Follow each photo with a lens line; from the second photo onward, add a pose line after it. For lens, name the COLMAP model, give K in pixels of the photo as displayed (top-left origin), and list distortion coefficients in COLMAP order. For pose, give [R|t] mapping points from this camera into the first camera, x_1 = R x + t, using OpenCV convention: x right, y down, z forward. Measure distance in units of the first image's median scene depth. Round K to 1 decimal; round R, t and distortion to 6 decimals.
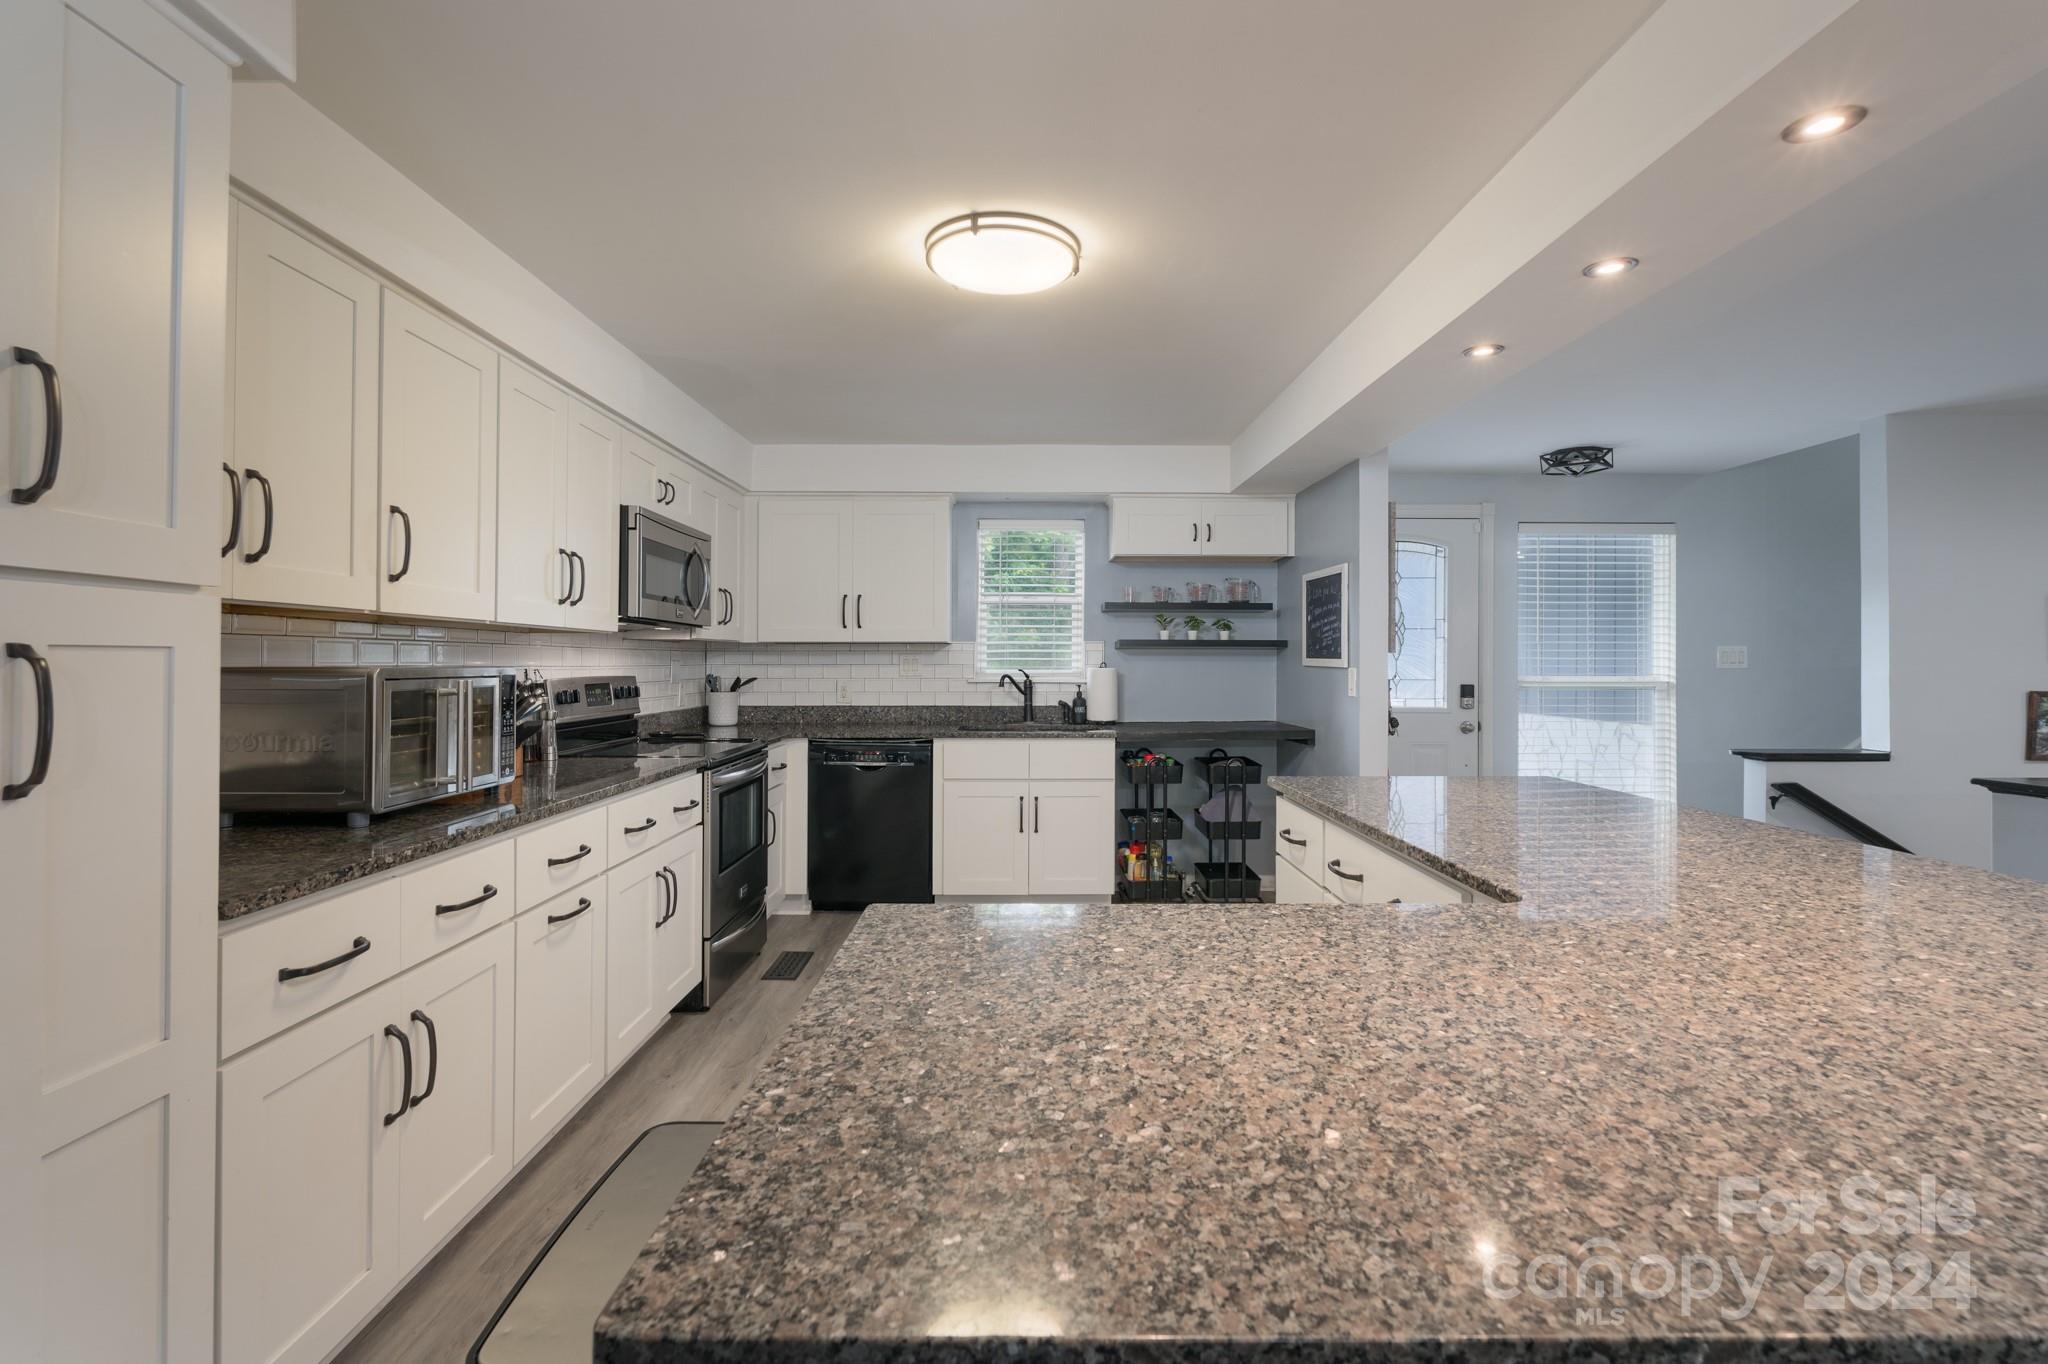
lens RADIAL K [[930.5, 0, 1021.3], [0, 930.5, 667.1], [0, 0, 1]] dist [-0.005213, 0.001419]
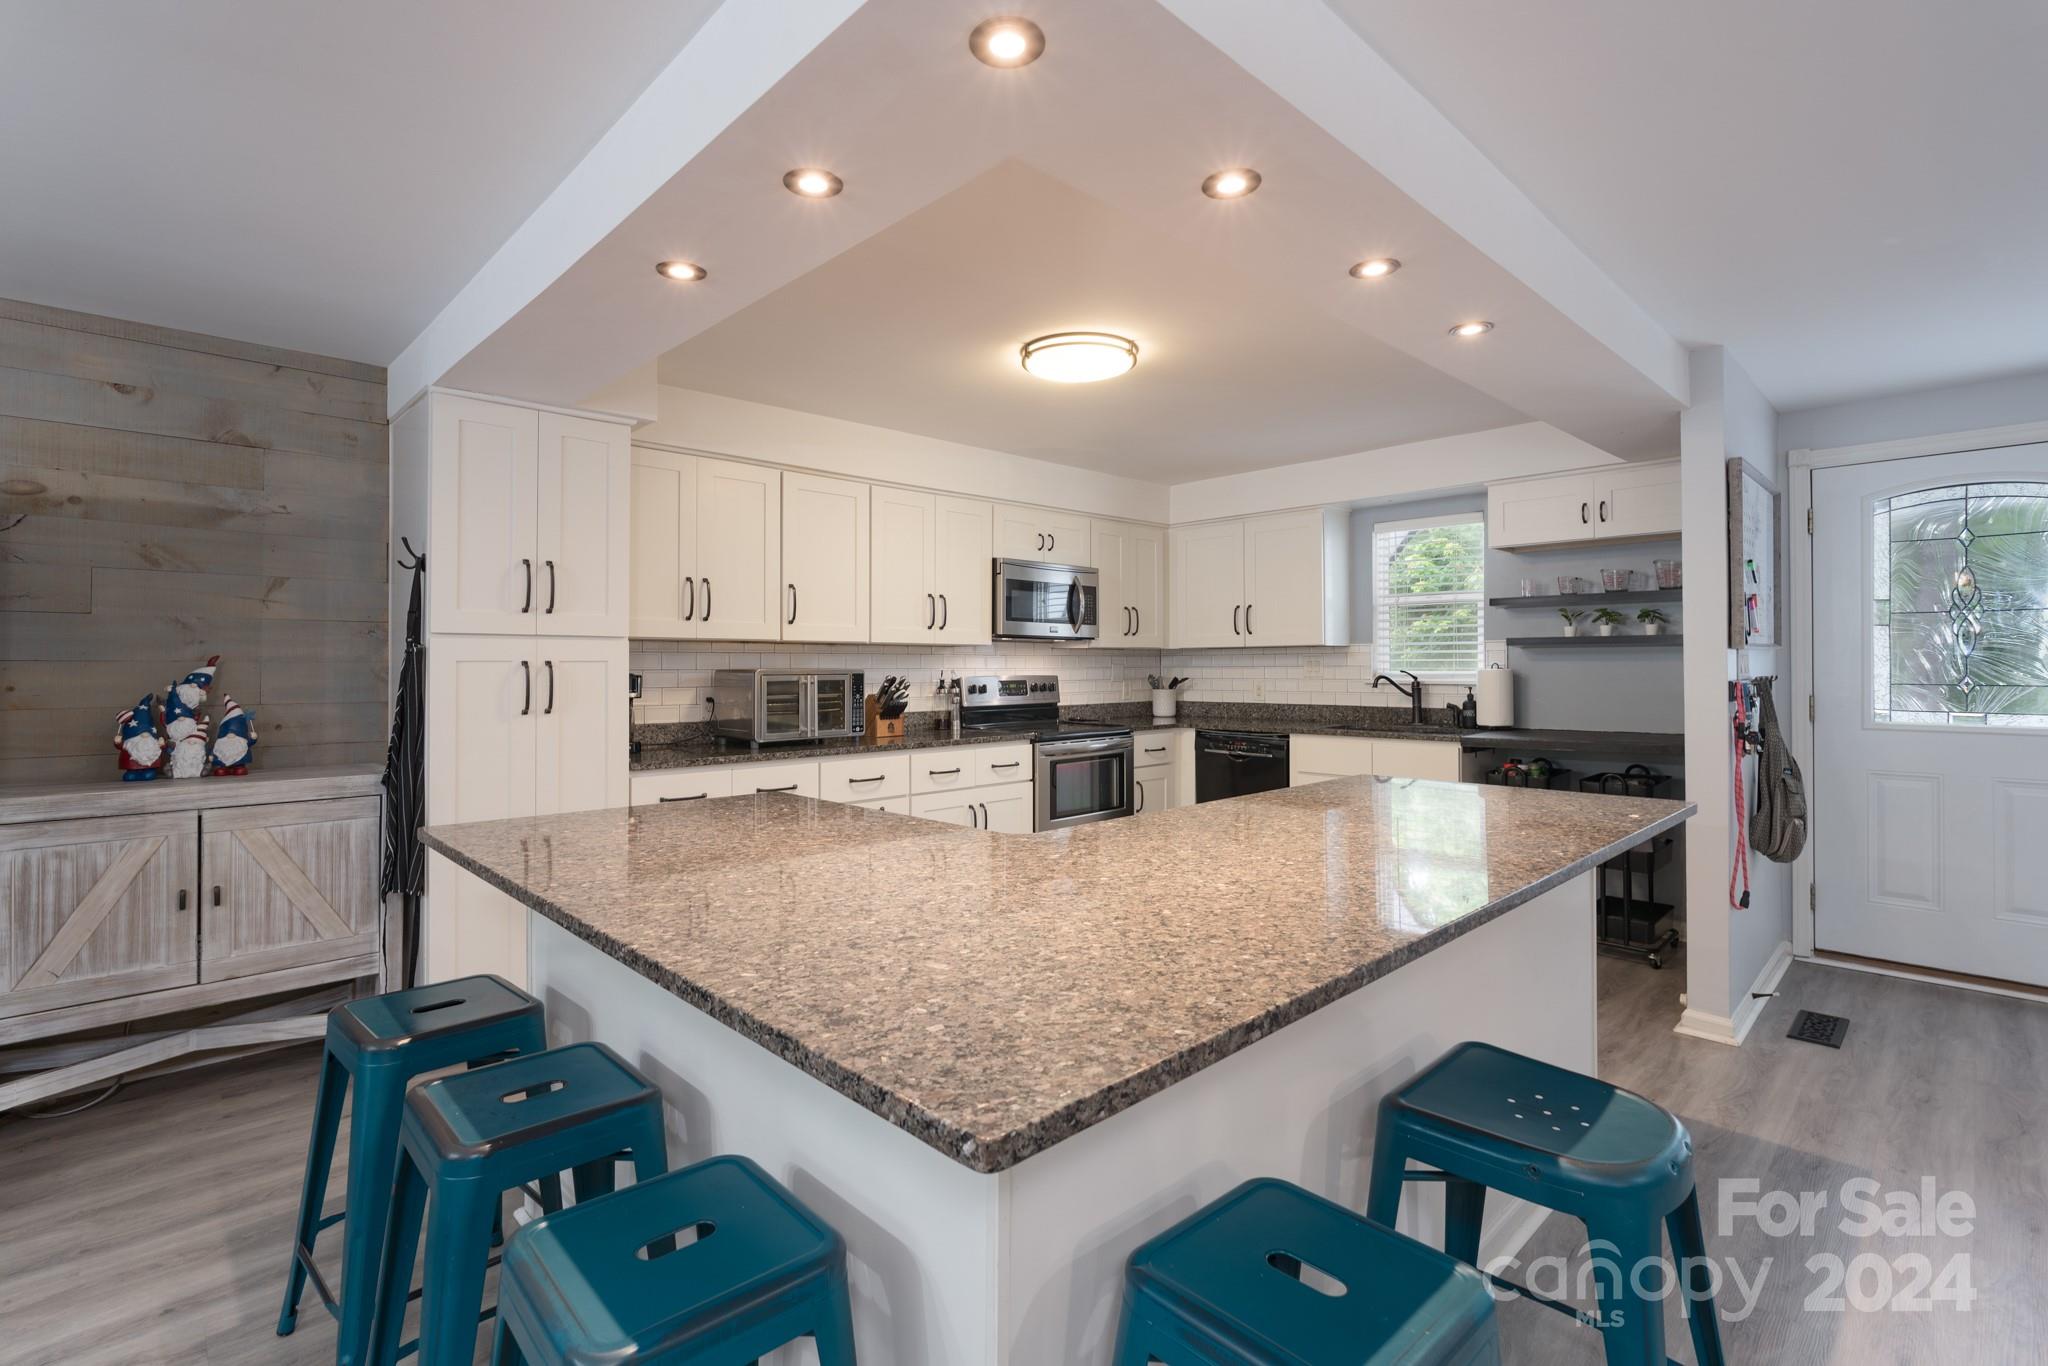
lens RADIAL K [[930.5, 0, 1013.9], [0, 930.5, 665.8], [0, 0, 1]] dist [-0.005213, 0.001419]
pose [[0.682554, -0.004516, -0.730821, 0.453552], [0.001858, 0.999988, -0.004444, 0.001005], [0.730833, 0.001675, 0.682554, 0.015334]]
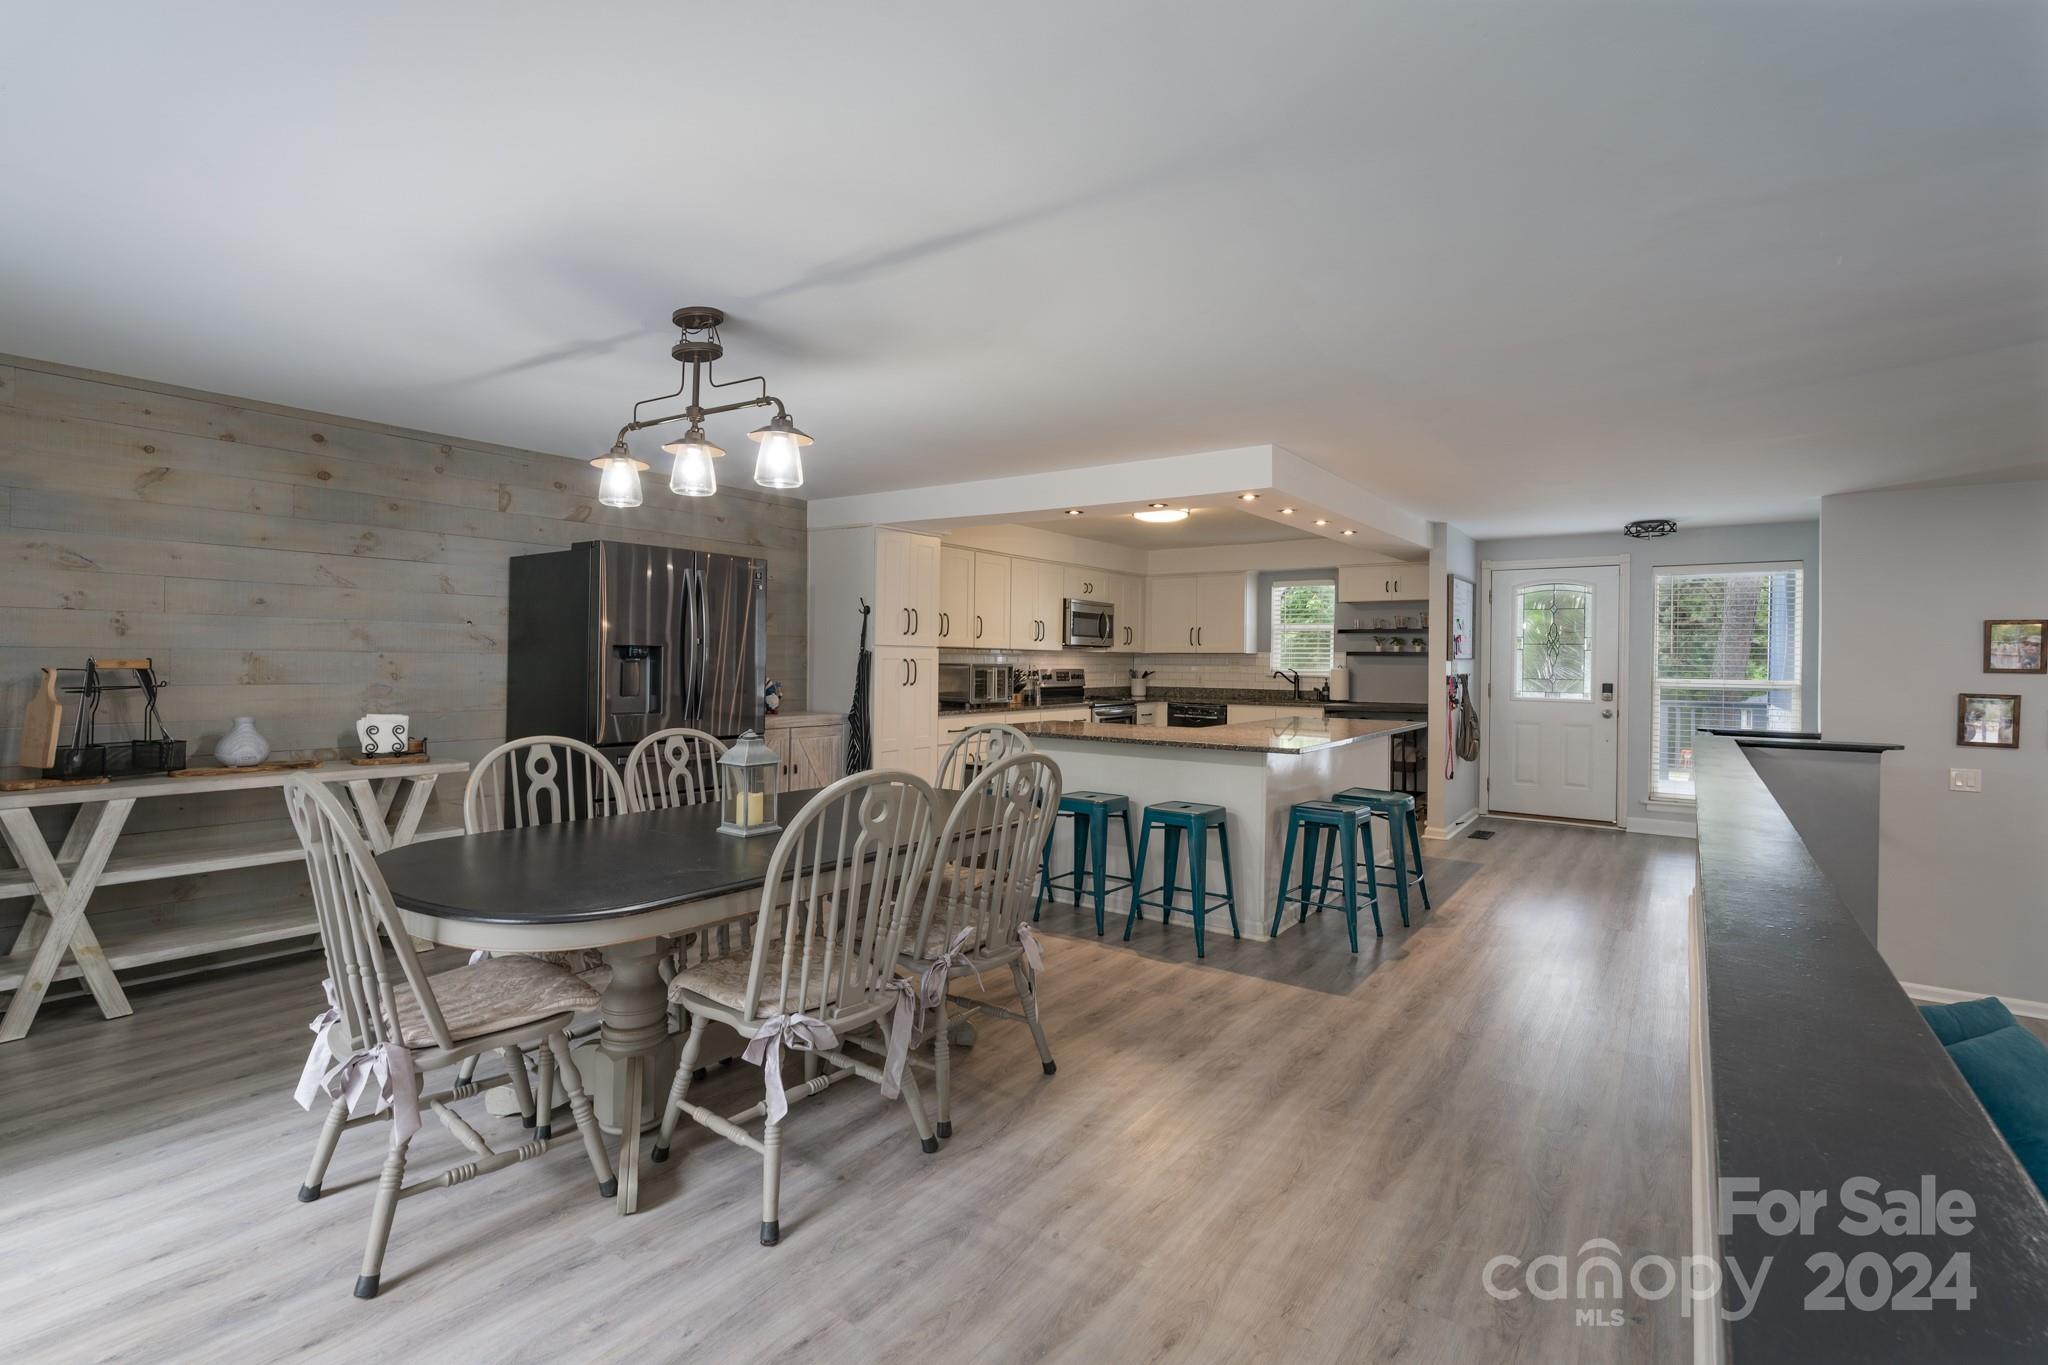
lens RADIAL K [[930.5, 0, 1008.6], [0, 930.5, 670.0], [0, 0, 1]] dist [-0.005213, 0.001419]
pose [[0.798822, 0.013873, -0.601407, 0.641371], [-0.012293, 0.999902, 0.006736, -0.000608], [0.601442, 0.002012, 0.798914, -0.724175]]
